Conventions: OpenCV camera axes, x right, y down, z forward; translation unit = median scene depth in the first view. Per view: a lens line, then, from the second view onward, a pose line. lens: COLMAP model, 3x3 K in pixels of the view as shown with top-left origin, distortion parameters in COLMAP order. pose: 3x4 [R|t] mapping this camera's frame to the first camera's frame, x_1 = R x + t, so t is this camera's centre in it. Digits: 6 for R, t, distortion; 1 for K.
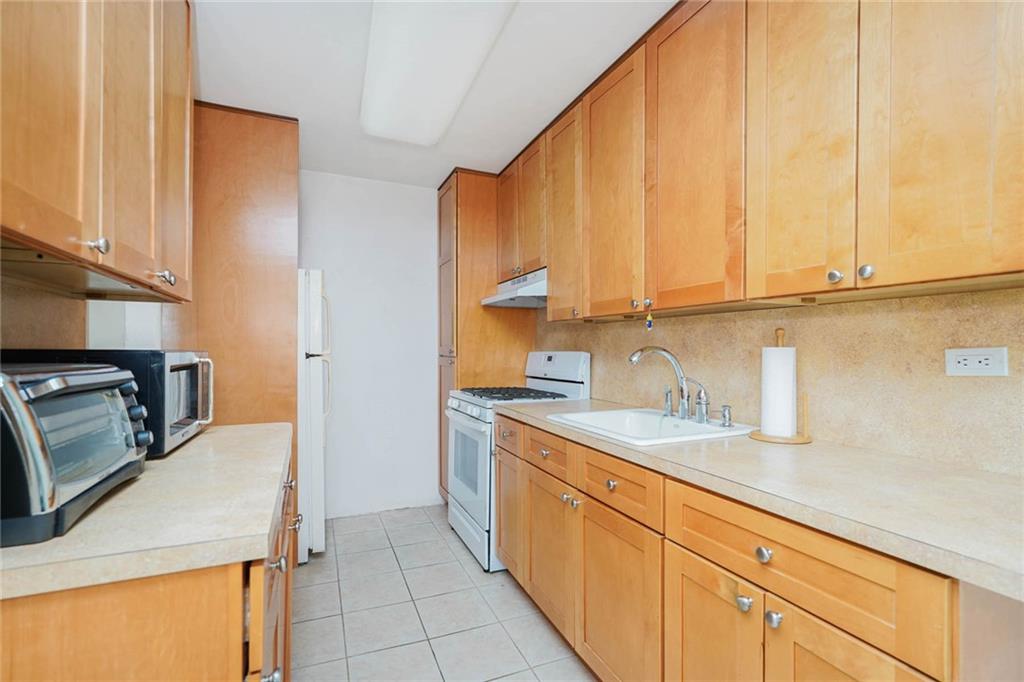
lens RADIAL K [[473.2, 0, 532.1], [0, 473.2, 350.6], [0, 0, 1]] dist [-0.004216, -0.000848]
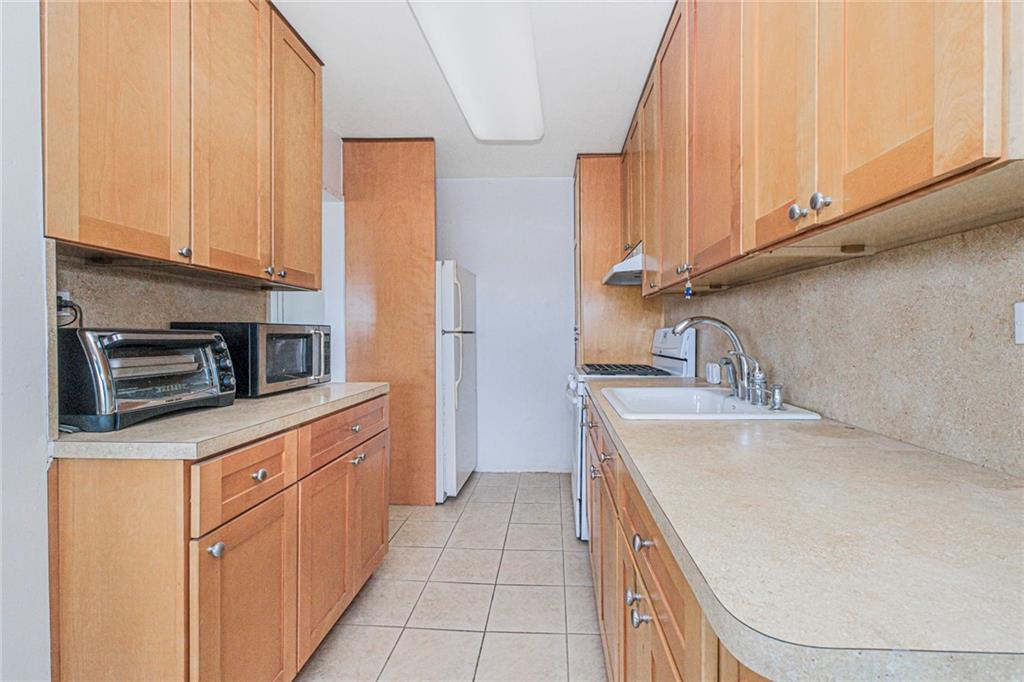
lens RADIAL K [[449.3, 0, 519.9], [0, 449.3, 336.1], [0, 0, 1]] dist [0.001444, 0.000390]
pose [[0.898943, -0.001052, -0.438065, 0.223378], [0.004294, 0.999970, 0.006410, 0.015188], [0.438045, -0.007644, 0.898921, 0.058621]]
